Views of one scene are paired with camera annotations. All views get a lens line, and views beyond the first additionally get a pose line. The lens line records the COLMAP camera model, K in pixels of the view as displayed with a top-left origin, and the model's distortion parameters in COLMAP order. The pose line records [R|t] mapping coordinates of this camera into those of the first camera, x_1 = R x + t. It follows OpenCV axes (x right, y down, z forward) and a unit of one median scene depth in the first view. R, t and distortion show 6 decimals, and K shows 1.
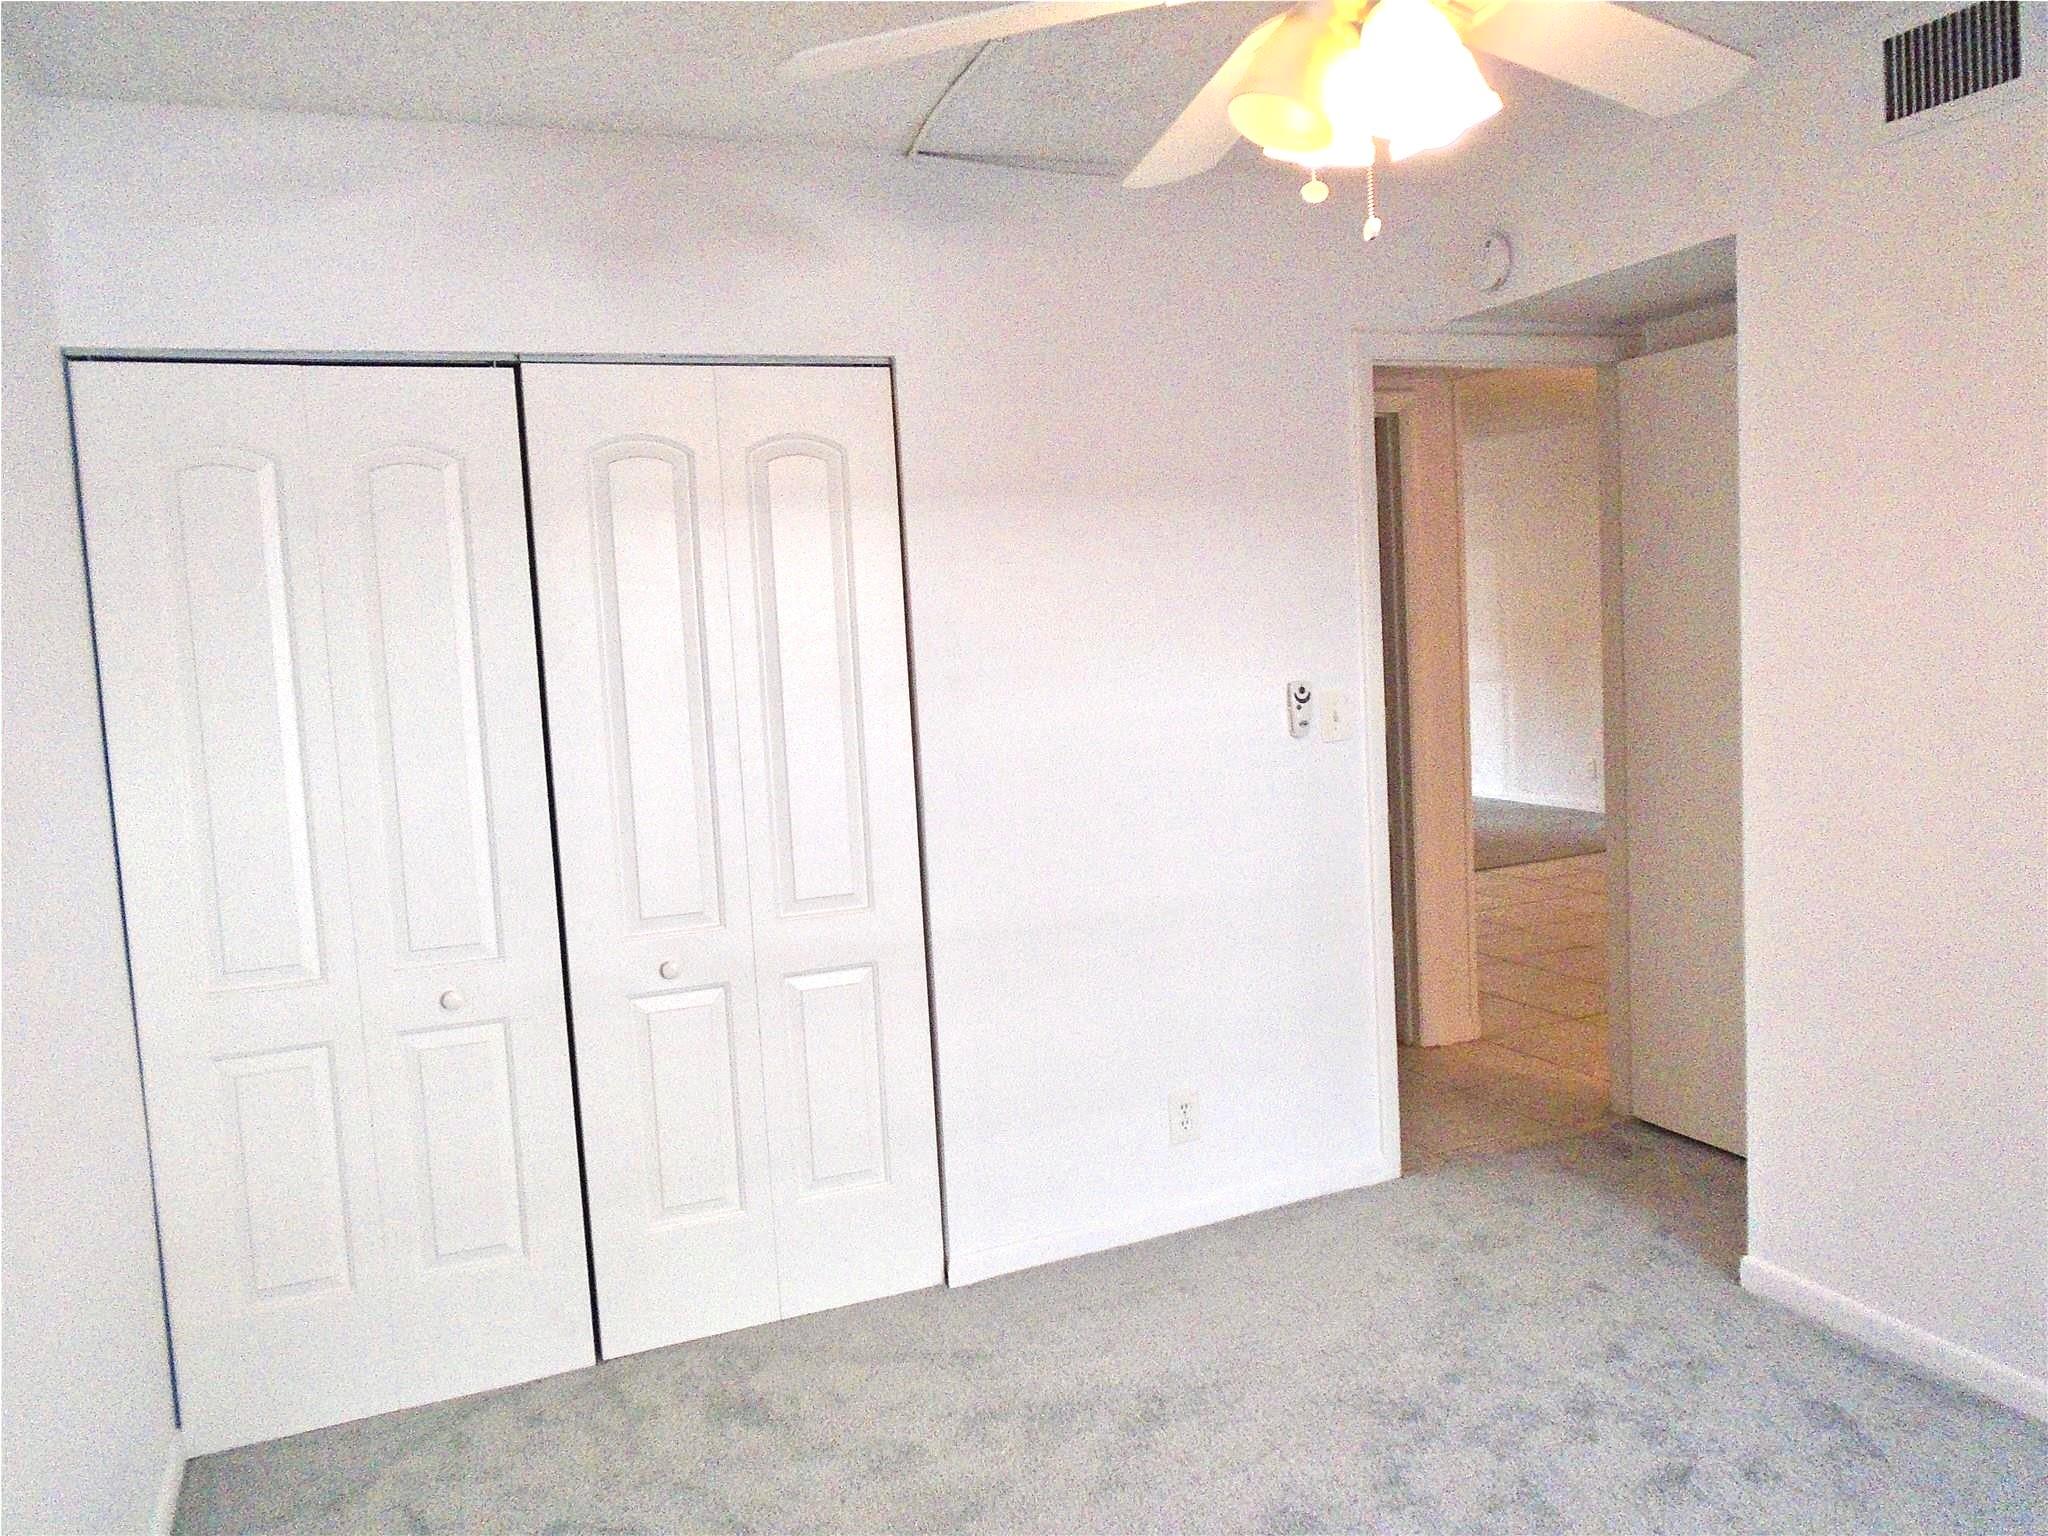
lens RADIAL K [[1568.8, 0, 1024.0], [0, 1568.8, 768.0], [0, 0, 1]] dist [-0.004077, -0.010015]
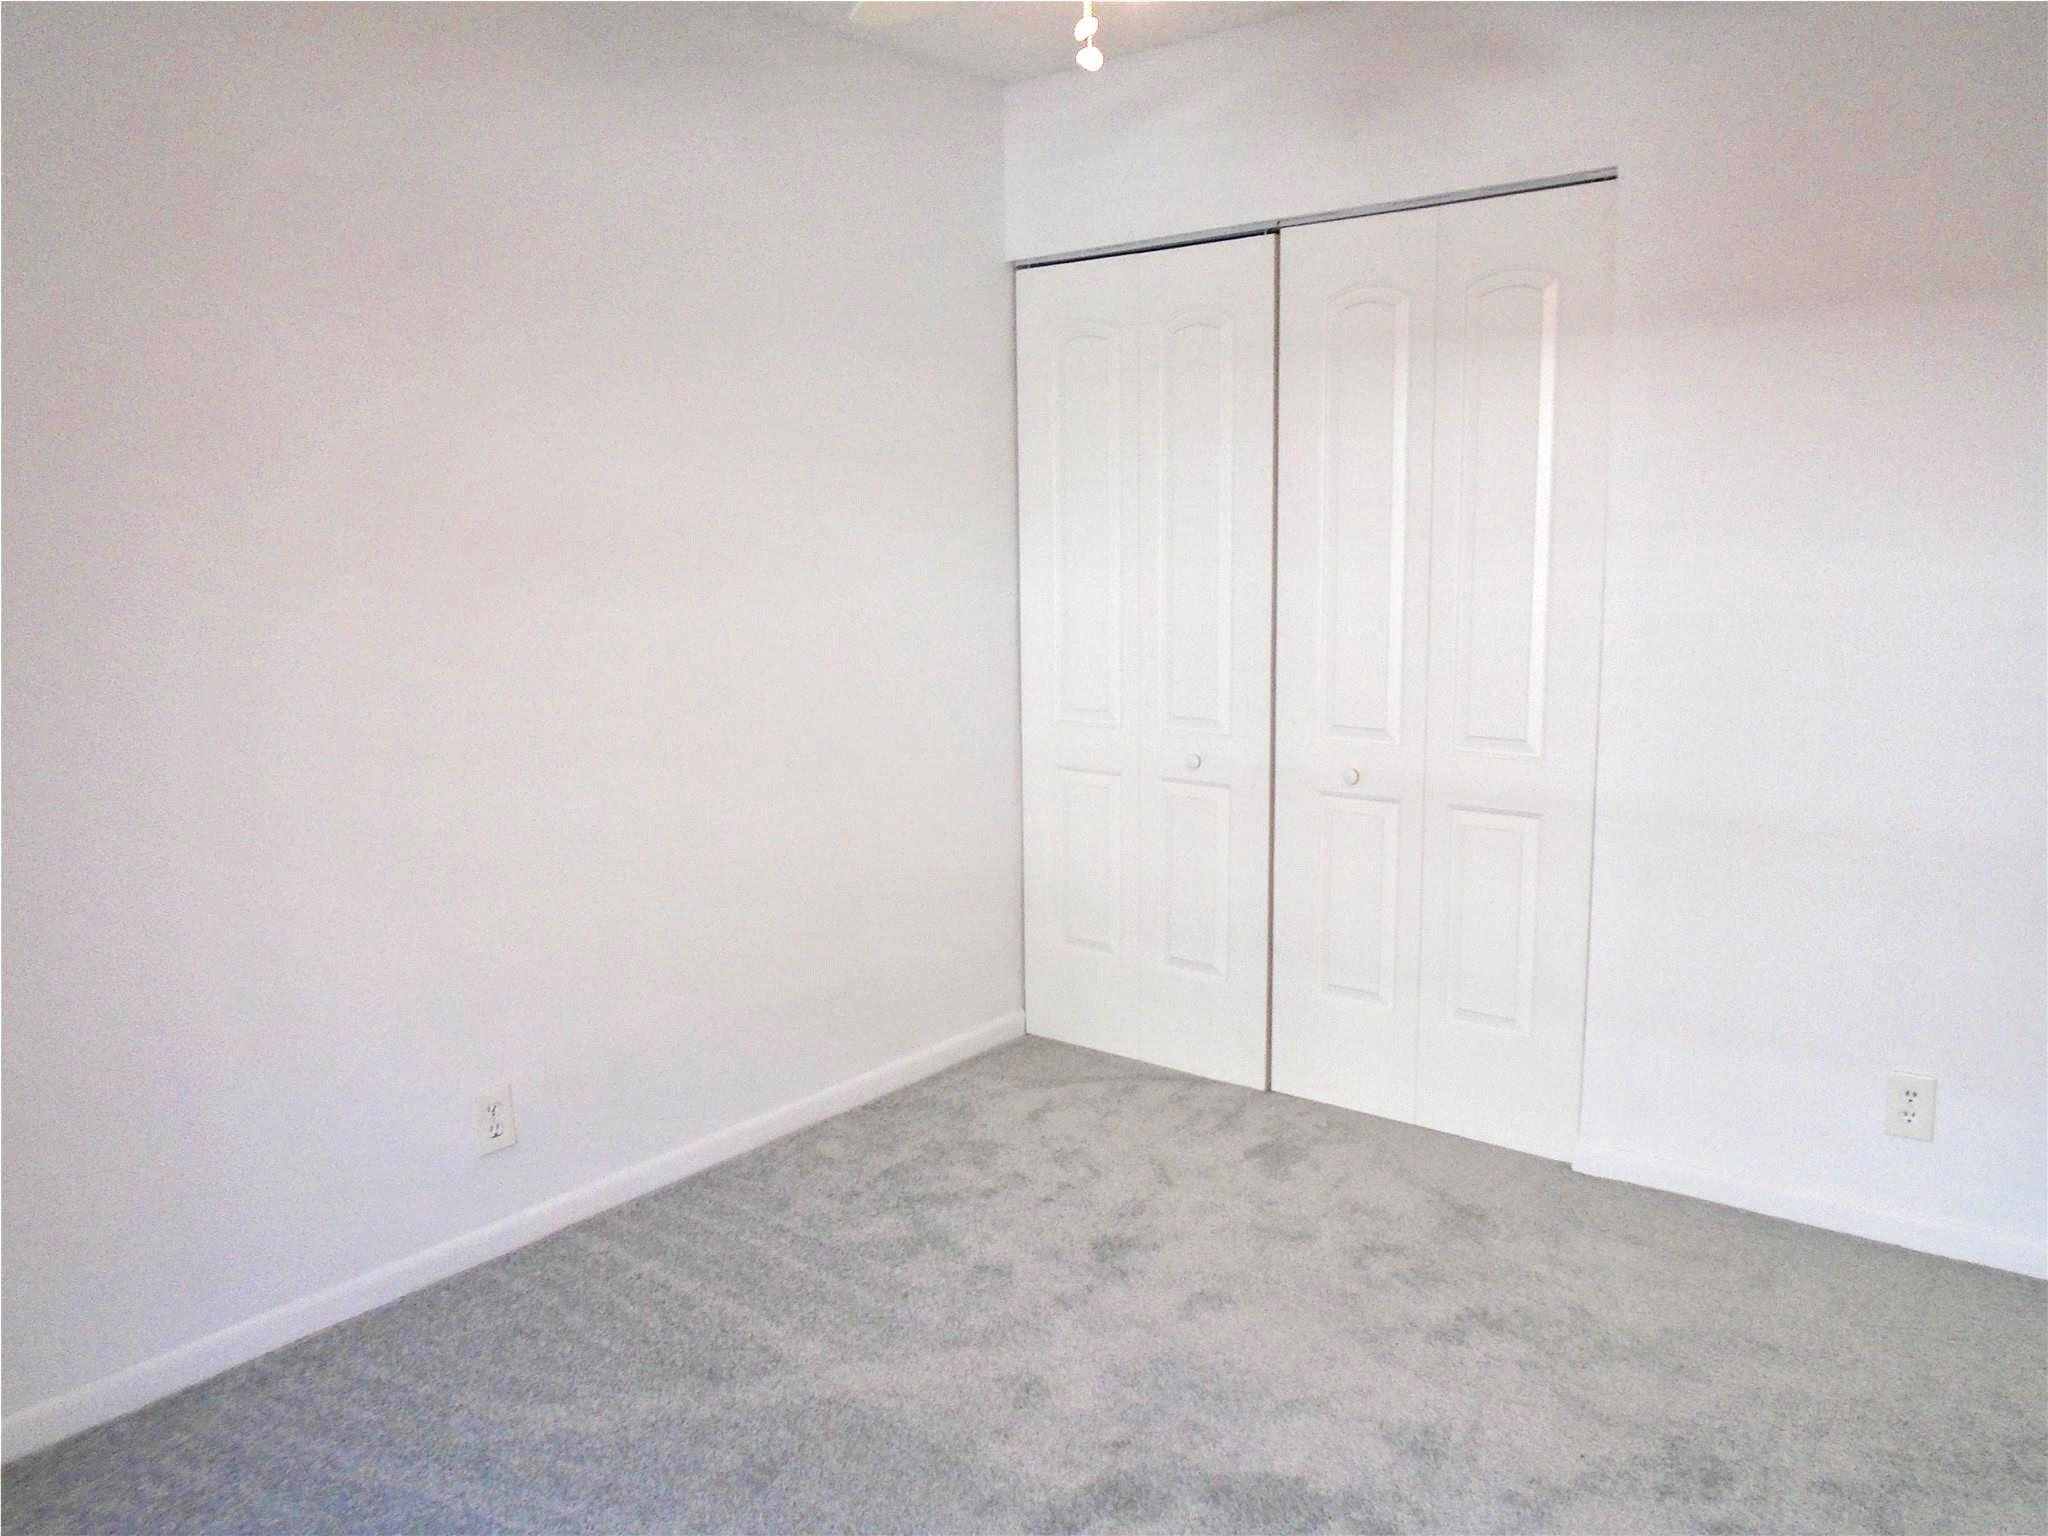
lens RADIAL K [[1568.8, 0, 1024.0], [0, 1568.8, 768.0], [0, 0, 1]] dist [-0.004077, -0.010015]
pose [[0.460533, 0.183847, -0.868395, 0.668418], [-0.090145, 0.982945, 0.160292, -0.036020], [0.883054, 0.004461, 0.469251, 0.295263]]
